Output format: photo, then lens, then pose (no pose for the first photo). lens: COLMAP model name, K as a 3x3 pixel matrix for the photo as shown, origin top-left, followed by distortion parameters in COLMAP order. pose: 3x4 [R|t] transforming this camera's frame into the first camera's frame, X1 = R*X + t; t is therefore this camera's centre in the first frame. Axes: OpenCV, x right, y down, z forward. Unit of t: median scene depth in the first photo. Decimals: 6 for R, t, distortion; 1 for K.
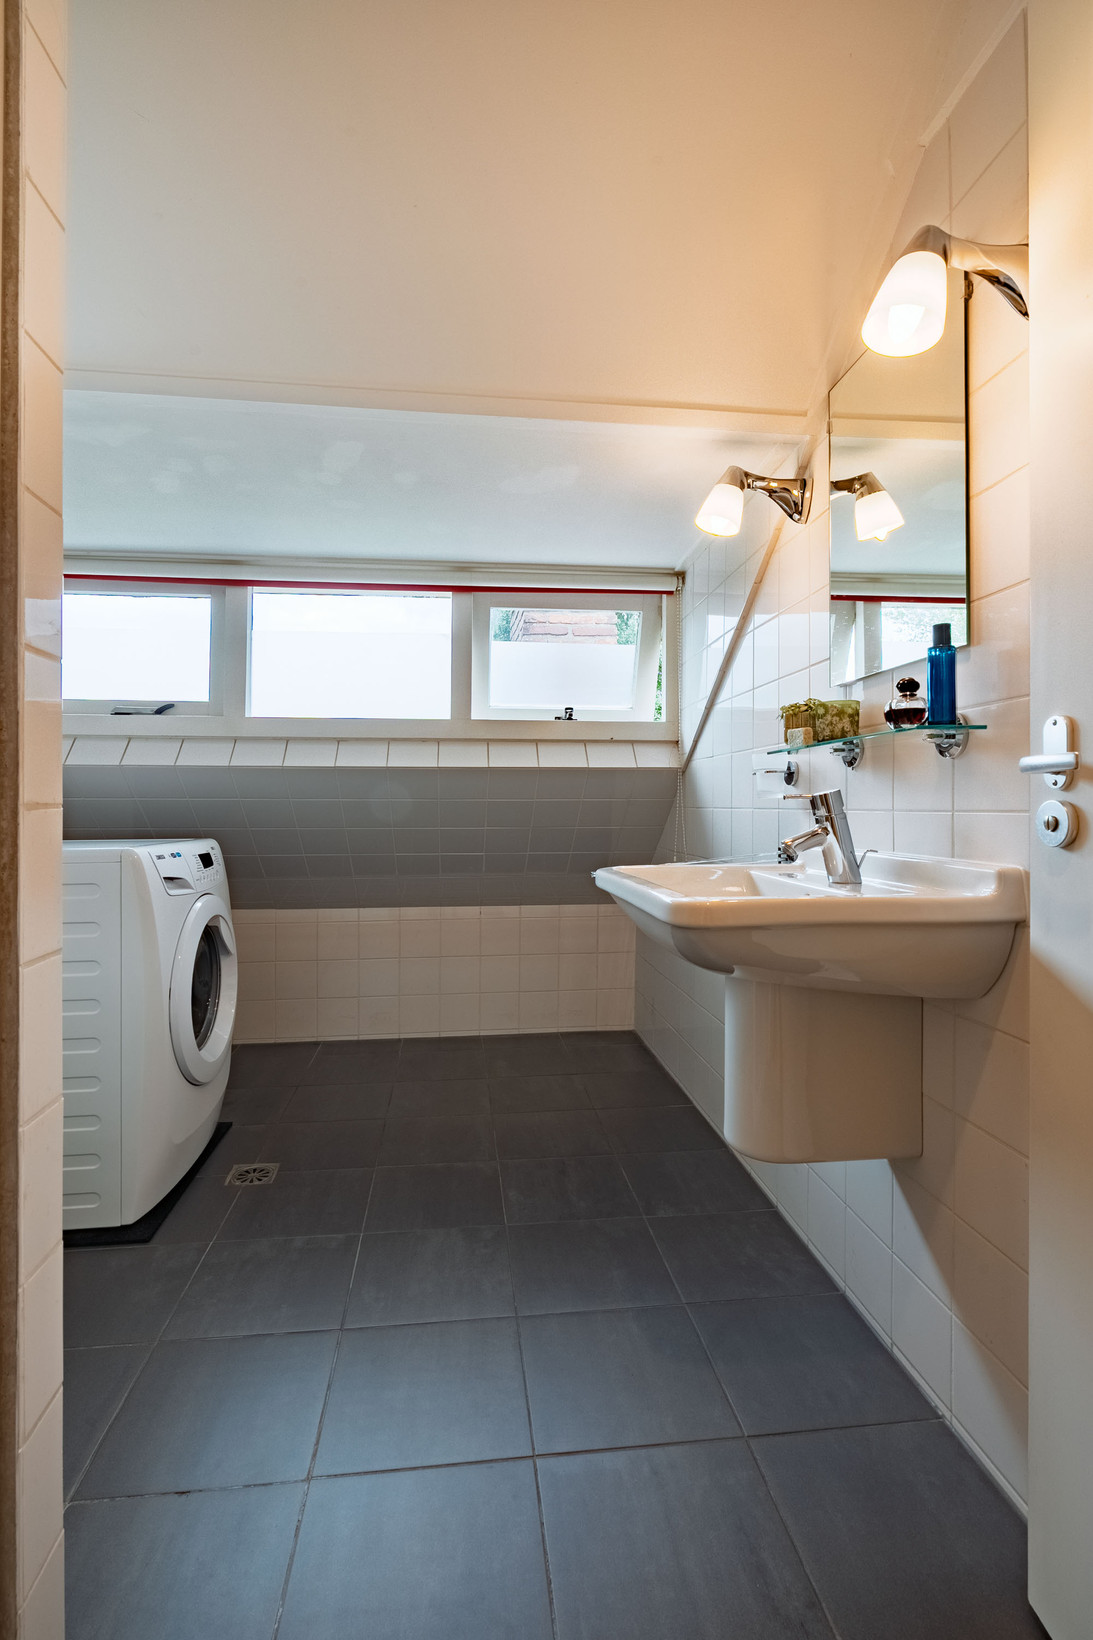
lens RADIAL K [[776.8, 0, 545.0], [0, 776.8, 808.1], [0, 0, 1]] dist [-0.003624, 0.000897]
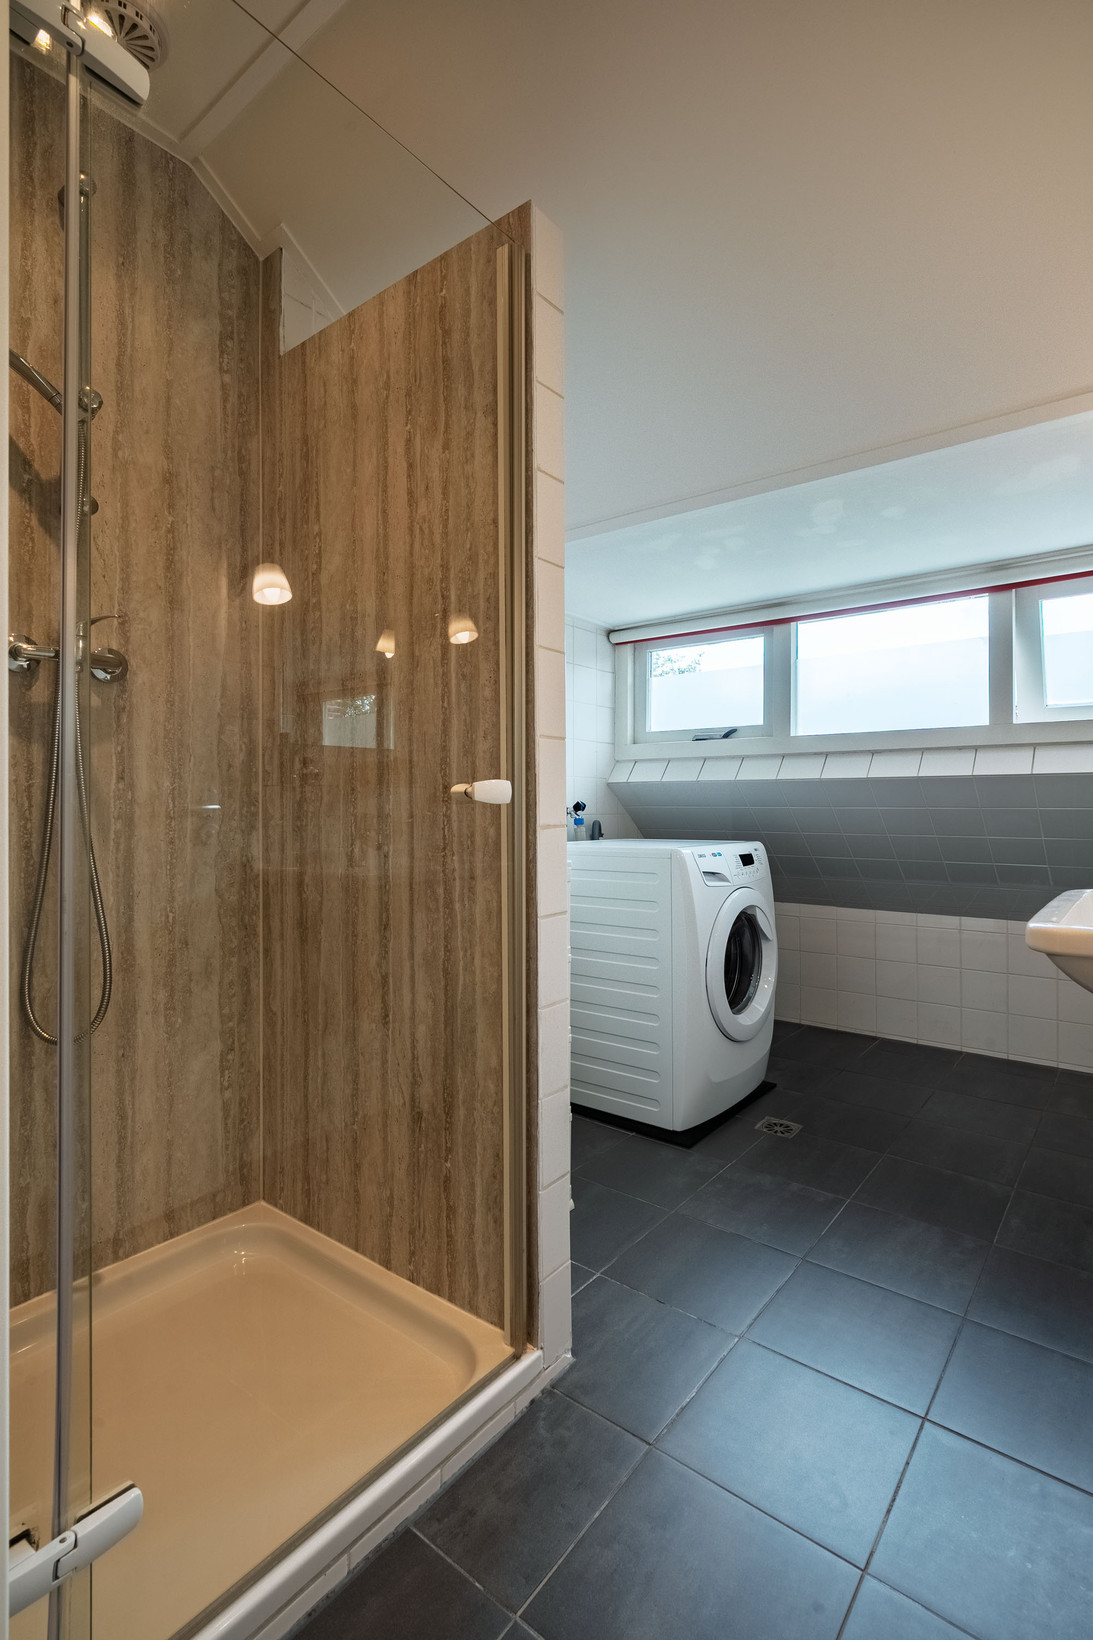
lens RADIAL K [[776.8, 0, 545.0], [0, 776.8, 808.1], [0, 0, 1]] dist [-0.003624, 0.000897]
pose [[0.706149, 0.001959, -0.708061, 0.178871], [0.001054, 0.999992, 0.003819, -0.016205], [0.708063, -0.003443, 0.706141, -0.072495]]
